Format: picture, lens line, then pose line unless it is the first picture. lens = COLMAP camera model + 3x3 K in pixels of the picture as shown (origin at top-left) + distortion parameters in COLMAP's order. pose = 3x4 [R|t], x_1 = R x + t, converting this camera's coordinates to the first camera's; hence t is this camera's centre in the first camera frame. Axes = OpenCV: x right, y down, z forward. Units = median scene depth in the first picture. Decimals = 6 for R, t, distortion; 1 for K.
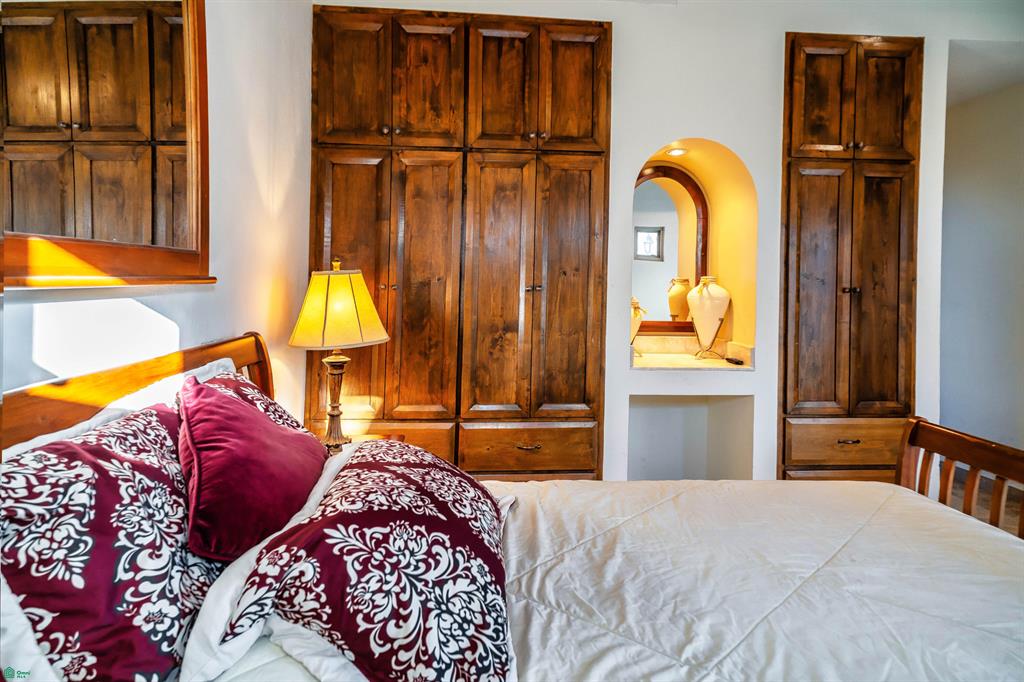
lens RADIAL K [[655.0, 0, 515.3], [0, 655.0, 314.4], [0, 0, 1]] dist [0.074829, 0.000528]
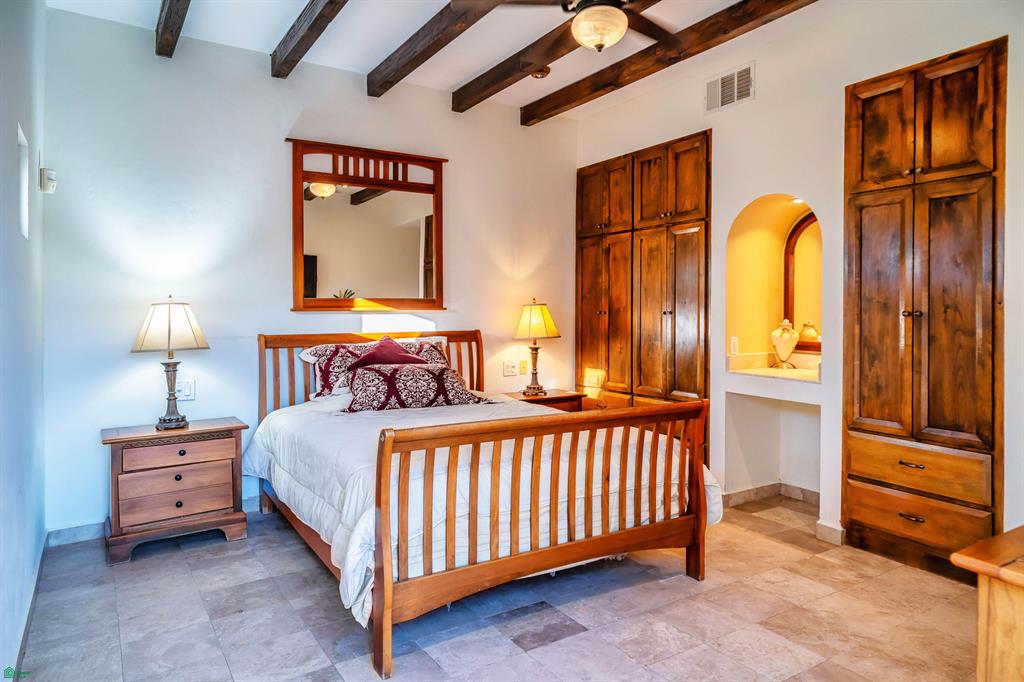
lens RADIAL K [[655.0, 0, 515.3], [0, 655.0, 314.4], [0, 0, 1]] dist [0.074829, 0.000528]
pose [[0.418803, -0.003172, -0.908072, 1.182002], [-0.030238, 0.999391, -0.017437, 0.000663], [0.907574, 0.034761, 0.418452, 0.033942]]
